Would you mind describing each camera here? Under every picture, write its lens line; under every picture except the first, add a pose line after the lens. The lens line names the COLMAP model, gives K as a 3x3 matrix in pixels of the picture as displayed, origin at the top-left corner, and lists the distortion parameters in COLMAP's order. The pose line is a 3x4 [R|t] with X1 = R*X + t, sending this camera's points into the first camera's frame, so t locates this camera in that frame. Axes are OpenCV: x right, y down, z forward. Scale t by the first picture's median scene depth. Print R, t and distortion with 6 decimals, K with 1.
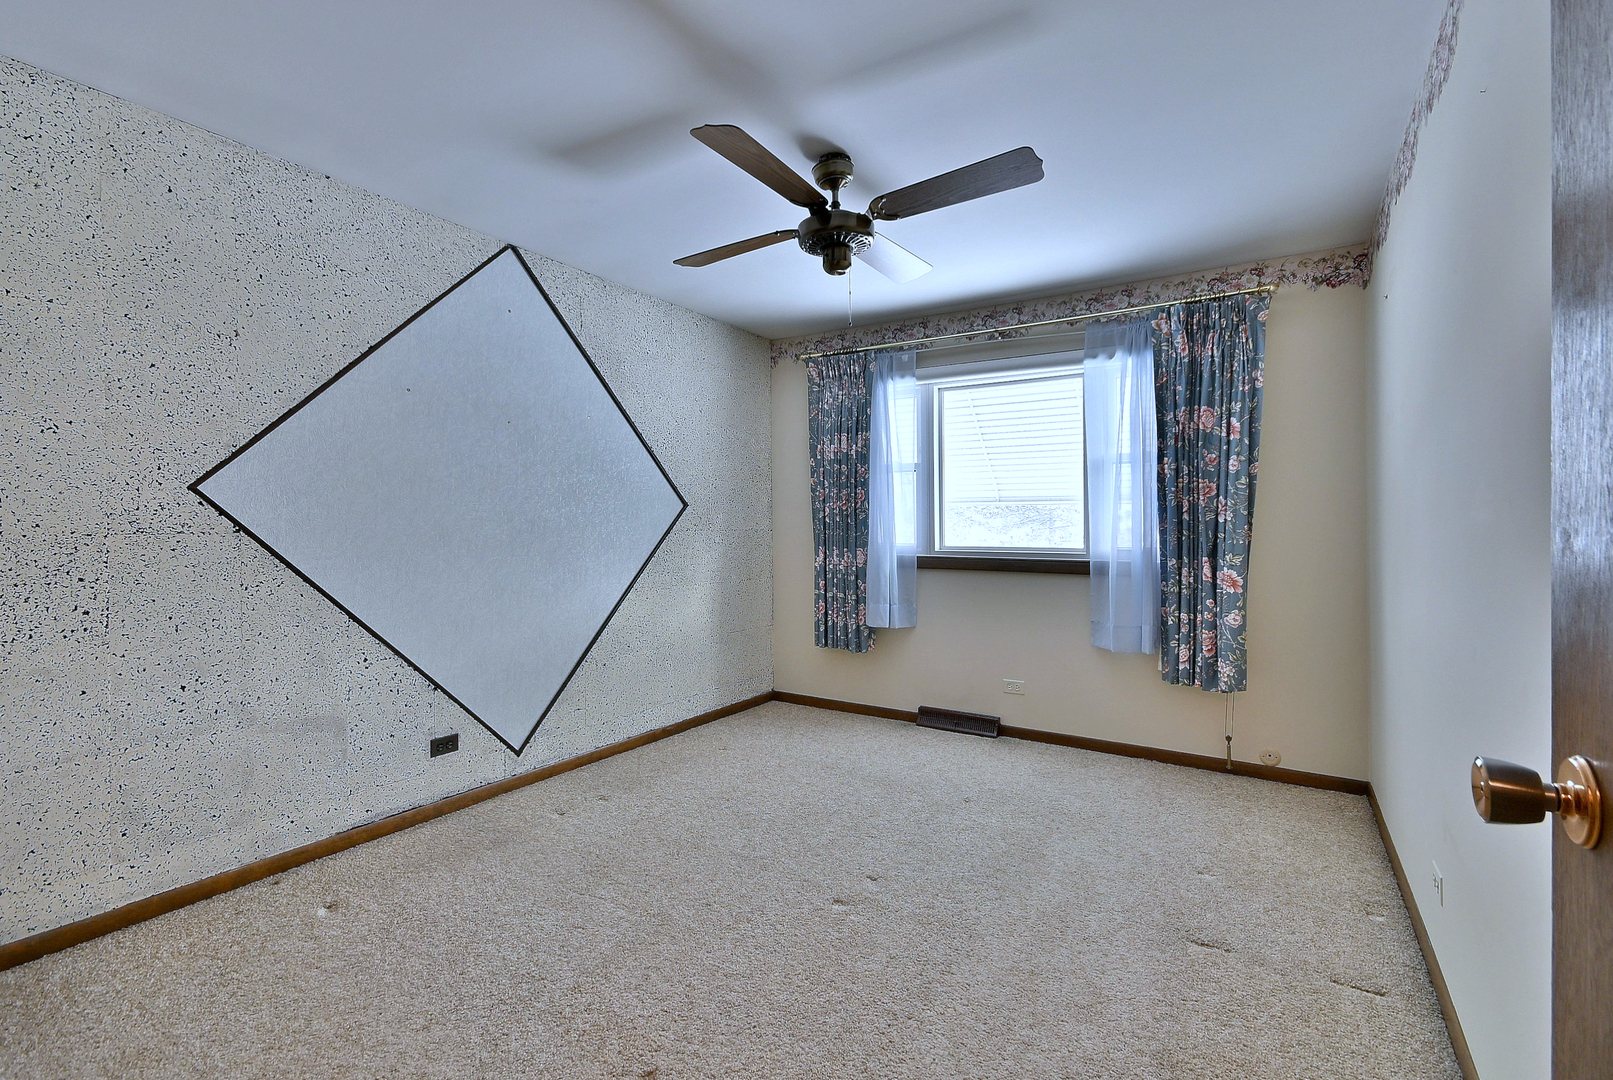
lens RADIAL K [[725.9, 0, 802.9], [0, 725.9, 530.2], [0, 0, 1]] dist [0.000257, -0.000350]
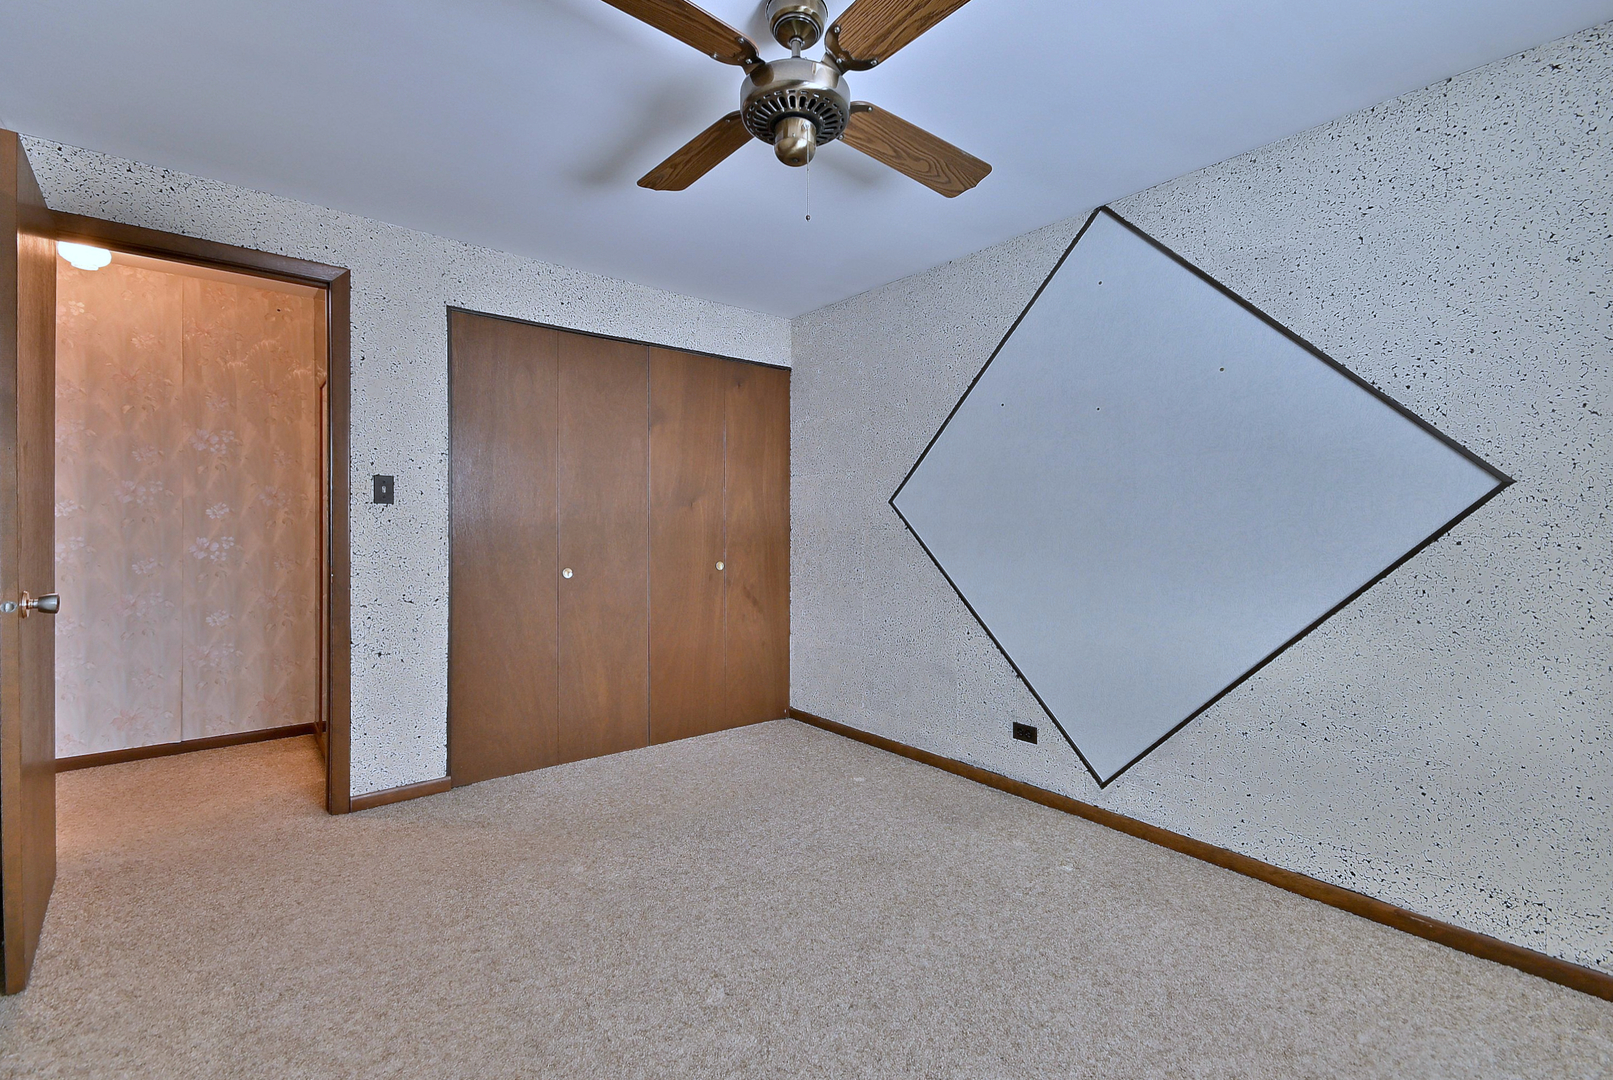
lens RADIAL K [[725.9, 0, 802.9], [0, 725.9, 530.2], [0, 0, 1]] dist [0.000257, -0.000350]
pose [[-0.327114, 0.012739, -0.944899, 0.607419], [-0.001863, 0.999898, 0.014126, -0.013116], [0.944983, 0.006381, -0.327058, 1.040016]]
